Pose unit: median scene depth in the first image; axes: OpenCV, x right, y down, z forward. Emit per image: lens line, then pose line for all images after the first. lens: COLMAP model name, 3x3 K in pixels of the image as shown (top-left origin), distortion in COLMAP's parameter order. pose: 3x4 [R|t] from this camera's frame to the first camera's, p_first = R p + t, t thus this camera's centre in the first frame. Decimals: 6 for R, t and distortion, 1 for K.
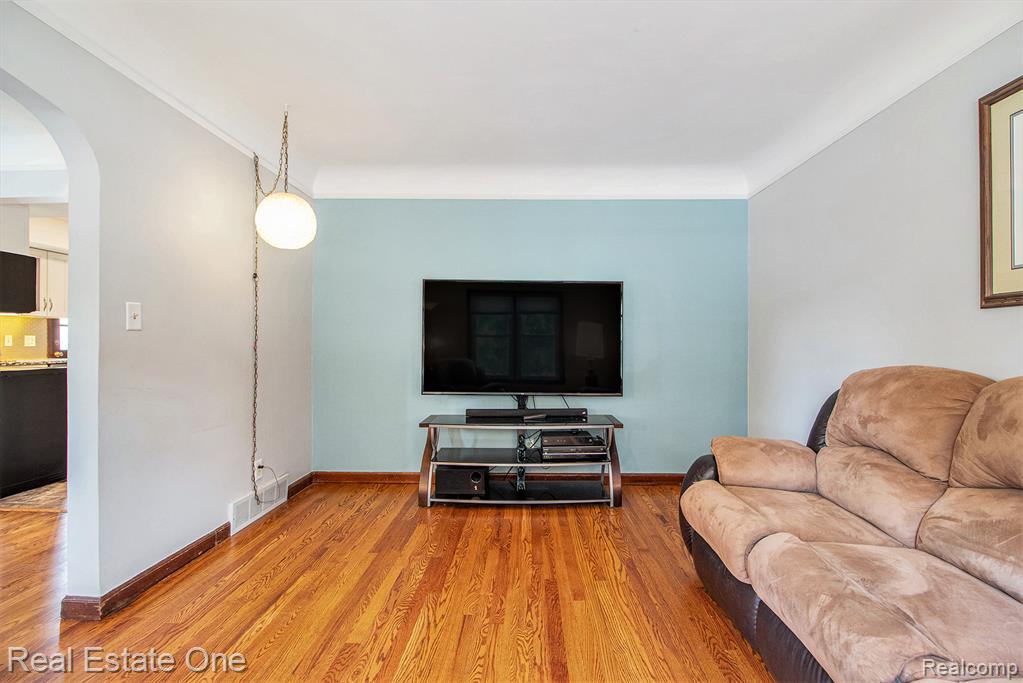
lens RADIAL K [[482.2, 0, 515.2], [0, 482.2, 338.0], [0, 0, 1]] dist [-0.008093, -0.003569]
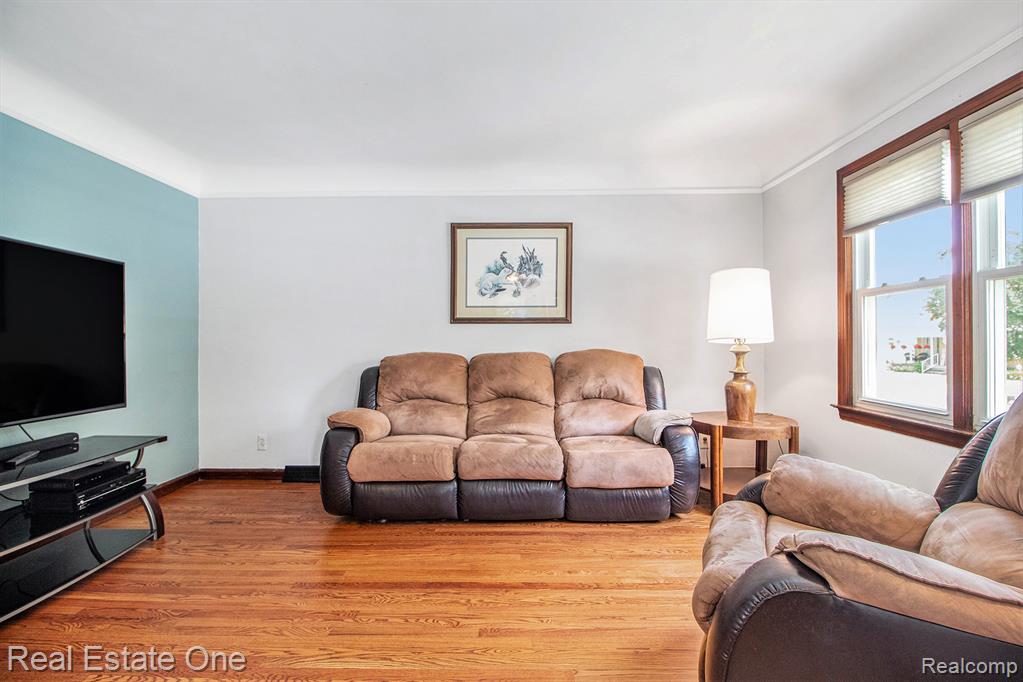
lens RADIAL K [[482.2, 0, 514.9], [0, 482.2, 341.9], [0, 0, 1]] dist [-0.008093, -0.003569]
pose [[-0.006887, -0.002319, 0.999974, -0.836441], [-0.007278, 0.999971, 0.002269, 0.009286], [-0.999950, -0.007262, -0.006904, 0.534680]]
